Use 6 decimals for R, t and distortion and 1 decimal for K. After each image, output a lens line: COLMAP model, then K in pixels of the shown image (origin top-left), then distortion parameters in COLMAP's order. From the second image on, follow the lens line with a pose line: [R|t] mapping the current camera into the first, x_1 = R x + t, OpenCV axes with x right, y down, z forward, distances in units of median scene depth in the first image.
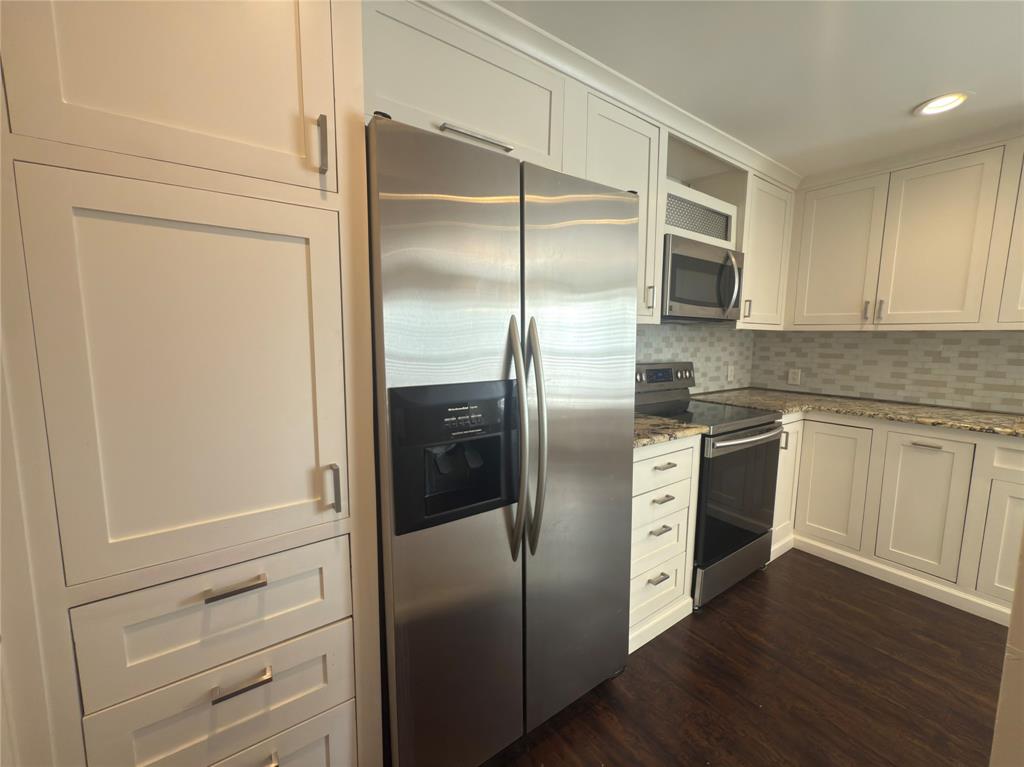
lens RADIAL K [[406.4, 0, 512.0], [0, 406.4, 383.5], [0, 0, 1]] dist [-0.000606, -0.000180]
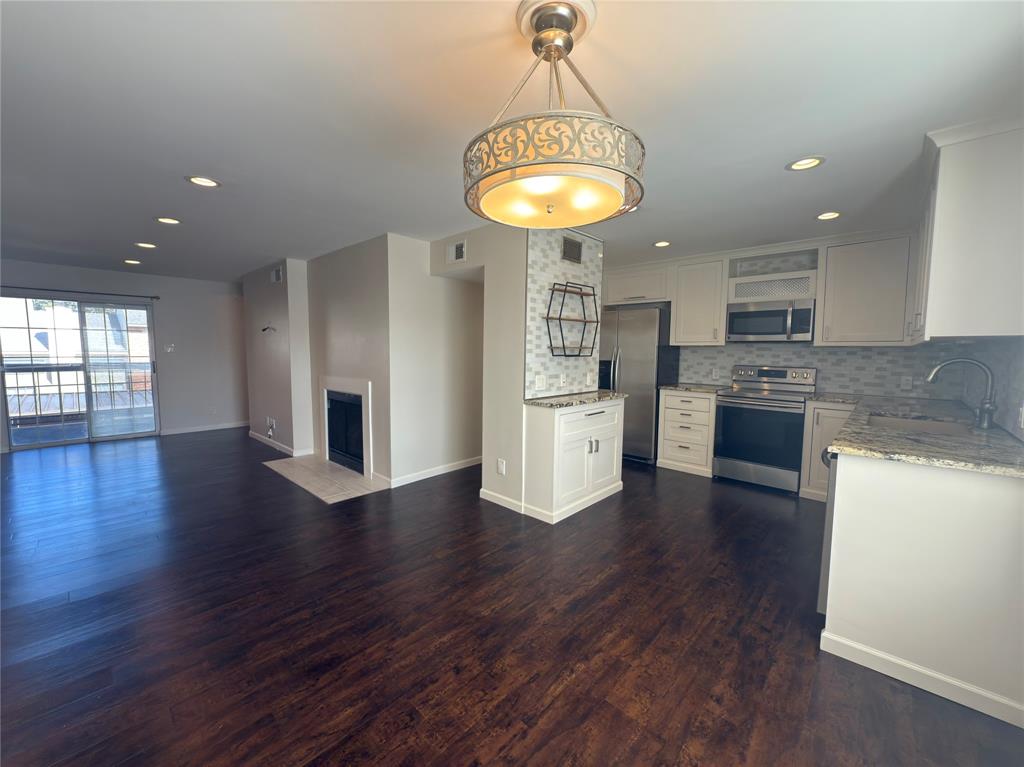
lens RADIAL K [[406.4, 0, 512.0], [0, 406.4, 383.5], [0, 0, 1]] dist [-0.000606, -0.000180]
pose [[0.207747, 0.072985, -0.975456, 2.104773], [-0.119389, 0.991649, 0.048770, 0.080450], [0.970870, 0.106327, 0.214725, -0.503396]]
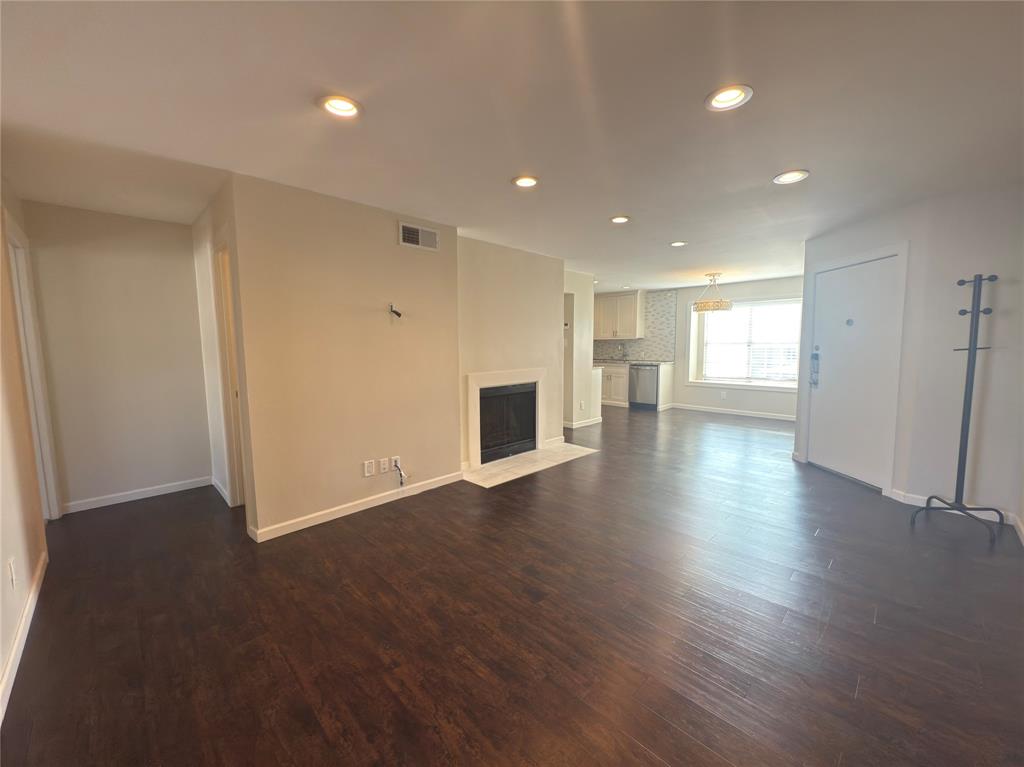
lens RADIAL K [[406.4, 0, 512.0], [0, 406.4, 383.5], [0, 0, 1]] dist [-0.000606, -0.000180]
pose [[0.986533, -0.032122, 0.160380, -0.441530], [0.034772, 0.999301, -0.013743, 0.353767], [-0.159827, 0.019135, 0.986960, -3.038596]]
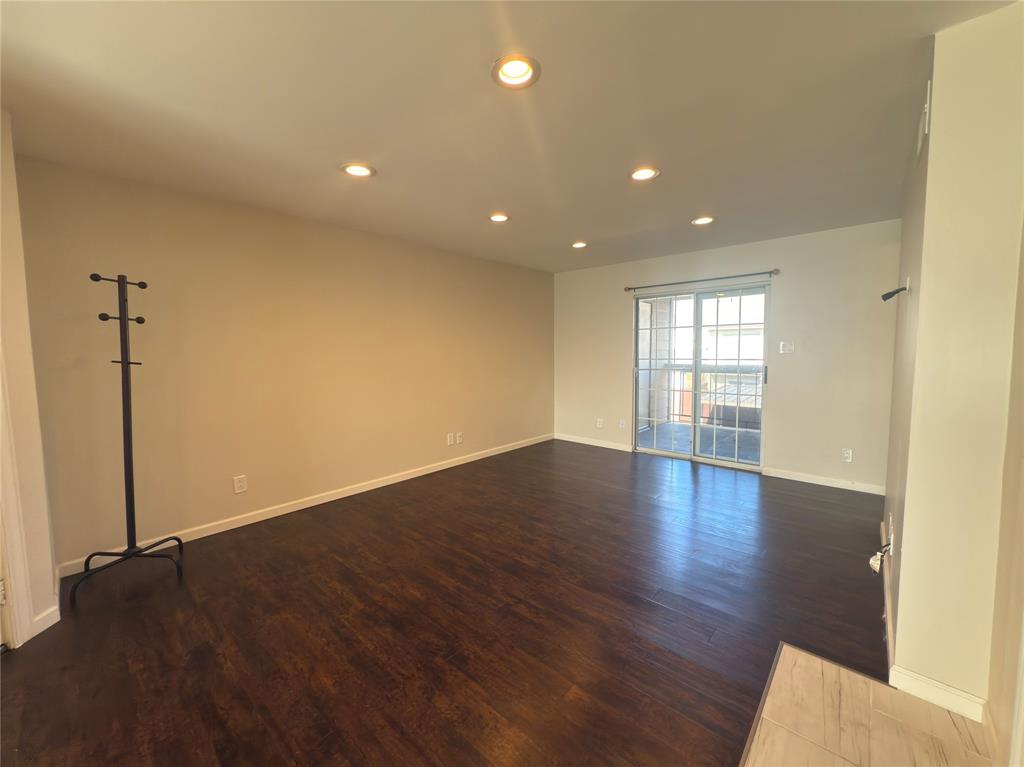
lens RADIAL K [[406.4, 0, 512.0], [0, 406.4, 383.5], [0, 0, 1]] dist [-0.000606, -0.000180]
pose [[-0.974320, 0.018277, -0.224423, 0.442635], [-0.025999, 0.980902, 0.192757, 0.096289], [0.223660, 0.193642, -0.955238, -0.727580]]
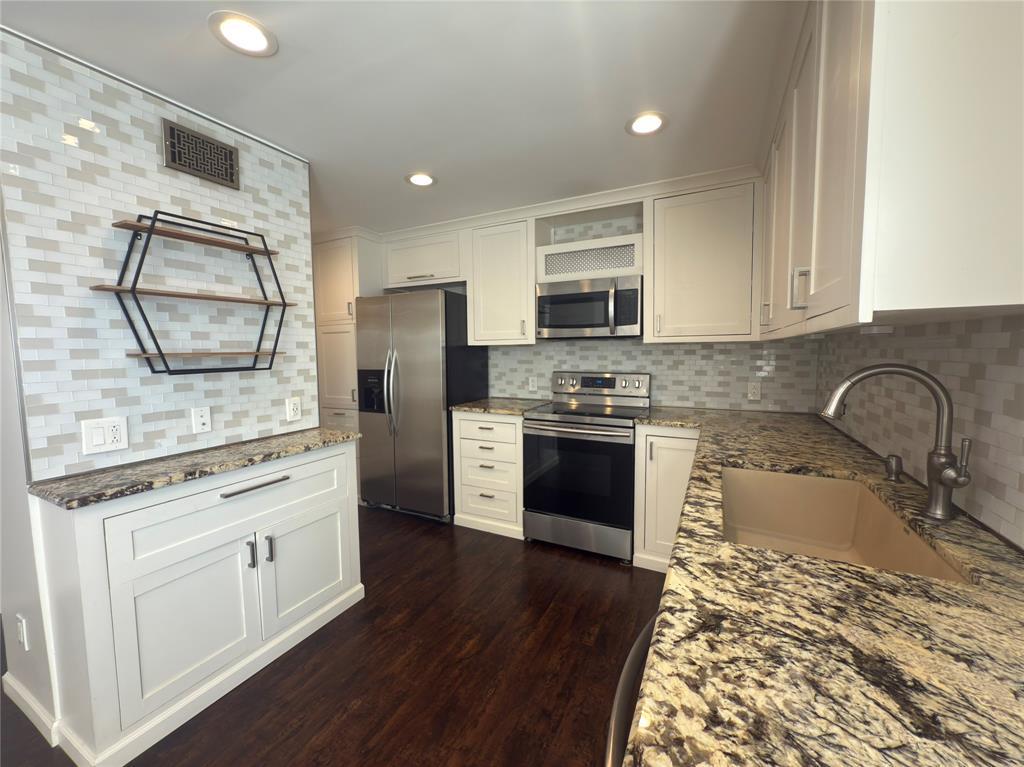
lens RADIAL K [[406.4, 0, 512.0], [0, 406.4, 383.5], [0, 0, 1]] dist [-0.000606, -0.000180]
pose [[0.469790, 0.056680, -0.880957, 1.539090], [-0.085495, 0.996167, 0.018500, -0.019859], [0.878628, 0.066626, 0.472835, 0.216943]]
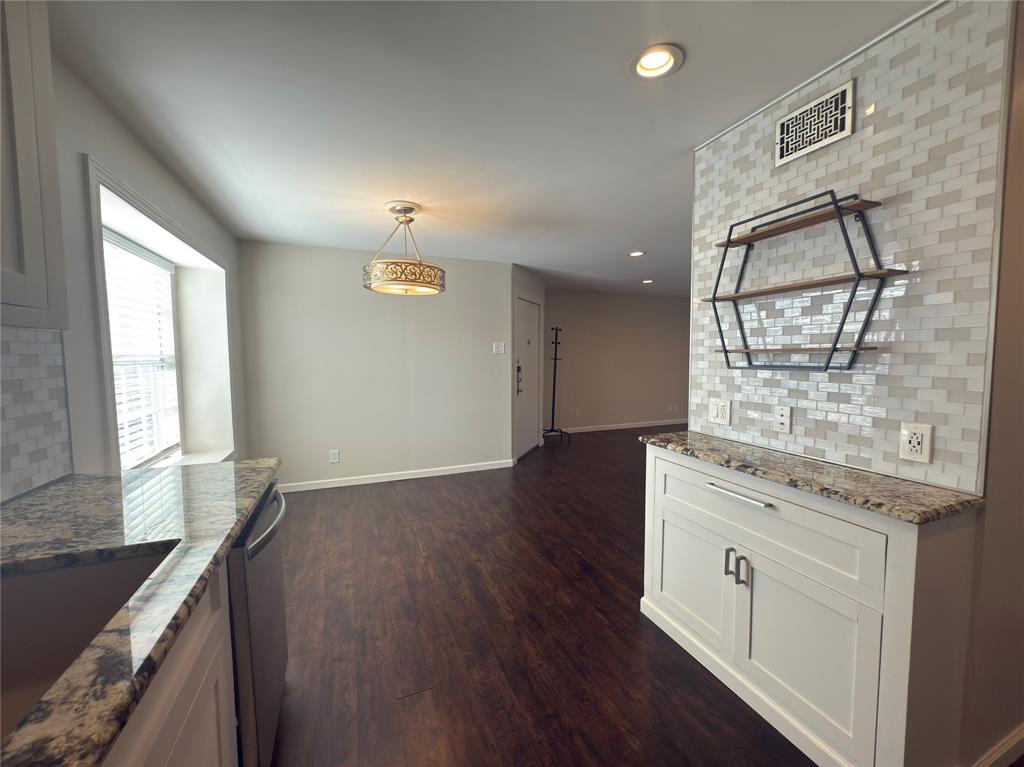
lens RADIAL K [[406.4, 0, 512.0], [0, 406.4, 383.5], [0, 0, 1]] dist [-0.000606, -0.000180]
pose [[-0.974944, -0.022329, 0.221325, 0.858577], [0.019457, 0.982576, 0.184841, -0.100416], [-0.221596, 0.184516, -0.957522, 0.914233]]
